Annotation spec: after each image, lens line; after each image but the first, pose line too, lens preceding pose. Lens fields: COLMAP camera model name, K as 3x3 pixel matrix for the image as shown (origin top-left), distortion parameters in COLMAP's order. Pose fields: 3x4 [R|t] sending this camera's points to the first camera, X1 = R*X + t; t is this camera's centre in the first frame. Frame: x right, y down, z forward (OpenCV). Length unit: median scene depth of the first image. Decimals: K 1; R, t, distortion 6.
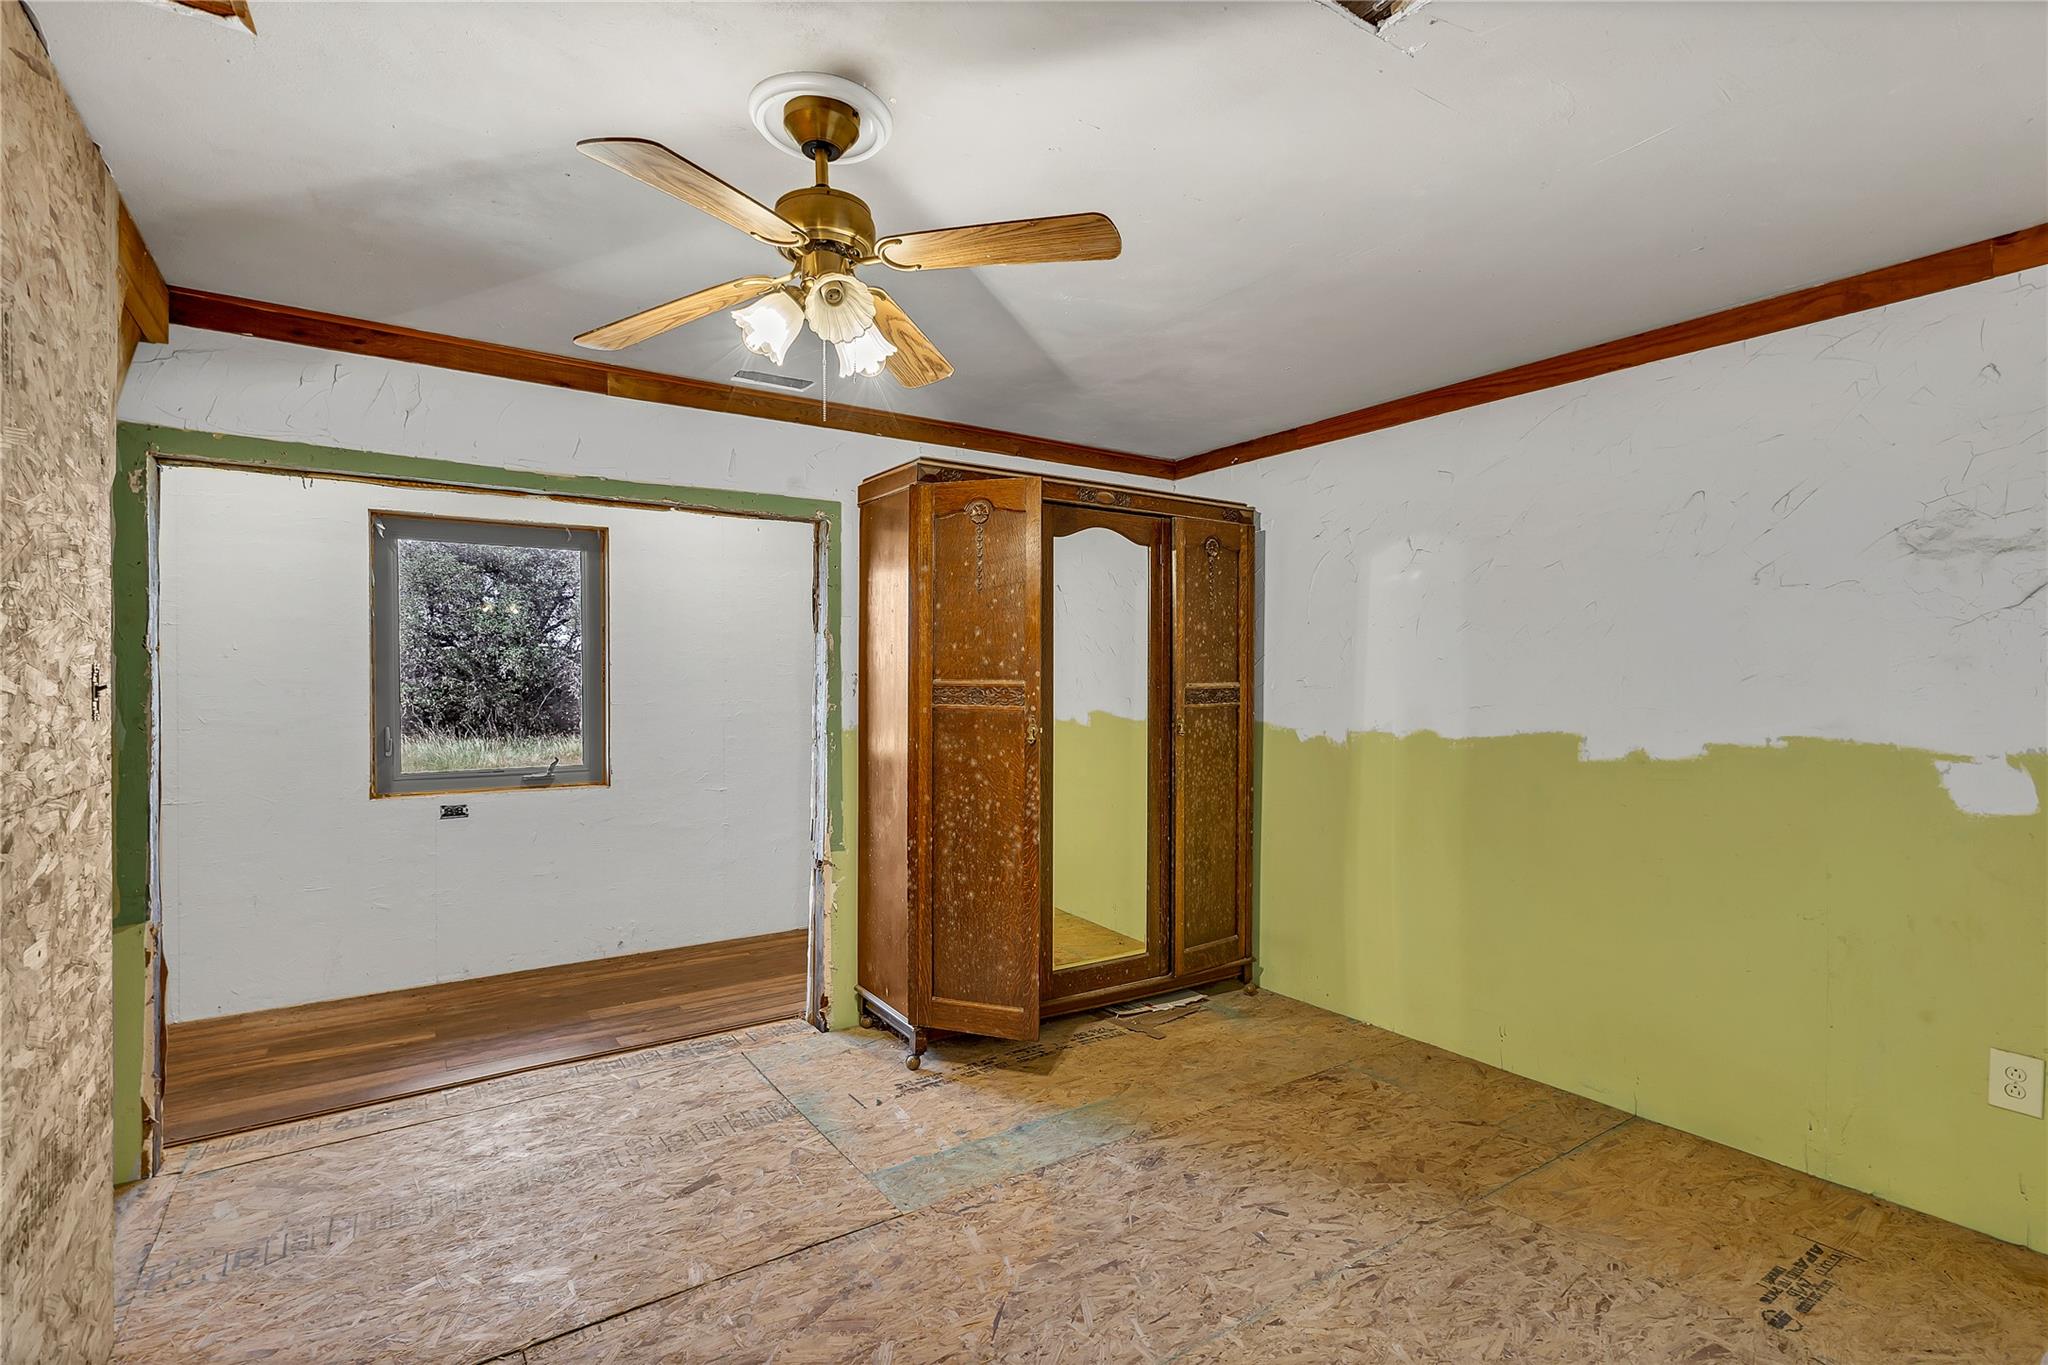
lens RADIAL K [[944.2, 0, 1026.2], [0, 944.2, 679.4], [0, 0, 1]] dist [-0.000250, 0.000034]
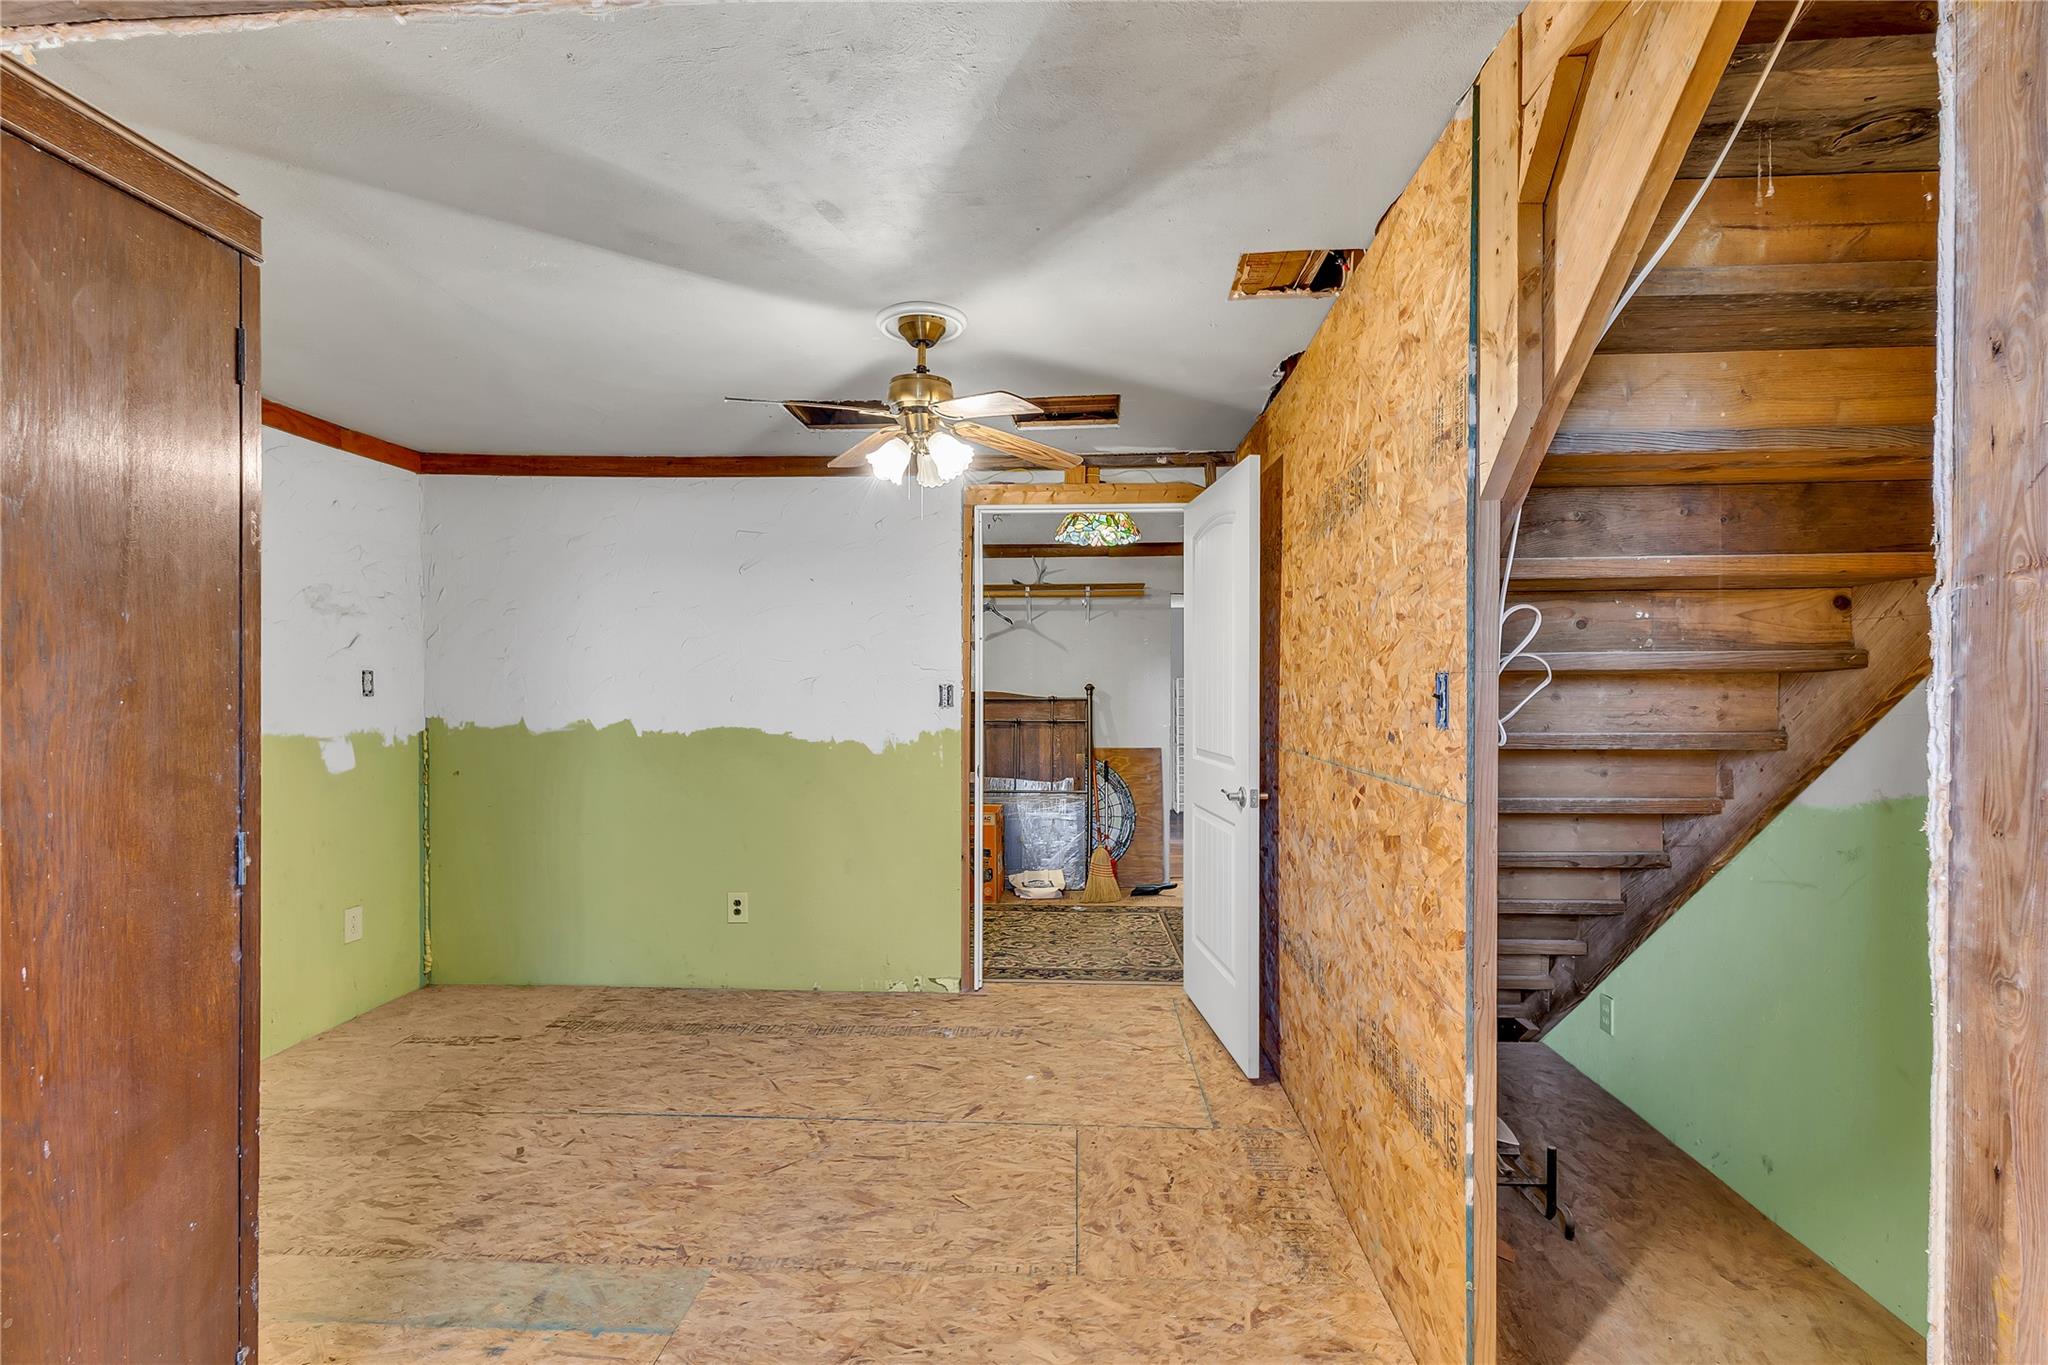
lens RADIAL K [[944.2, 0, 1024.1], [0, 944.2, 690.4], [0, 0, 1]] dist [-0.000250, 0.000034]
pose [[-0.789053, 0.002041, 0.614322, -0.968419], [0.000297, 0.999996, -0.002942, 0.005296], [-0.614326, -0.002139, -0.789050, 1.589572]]
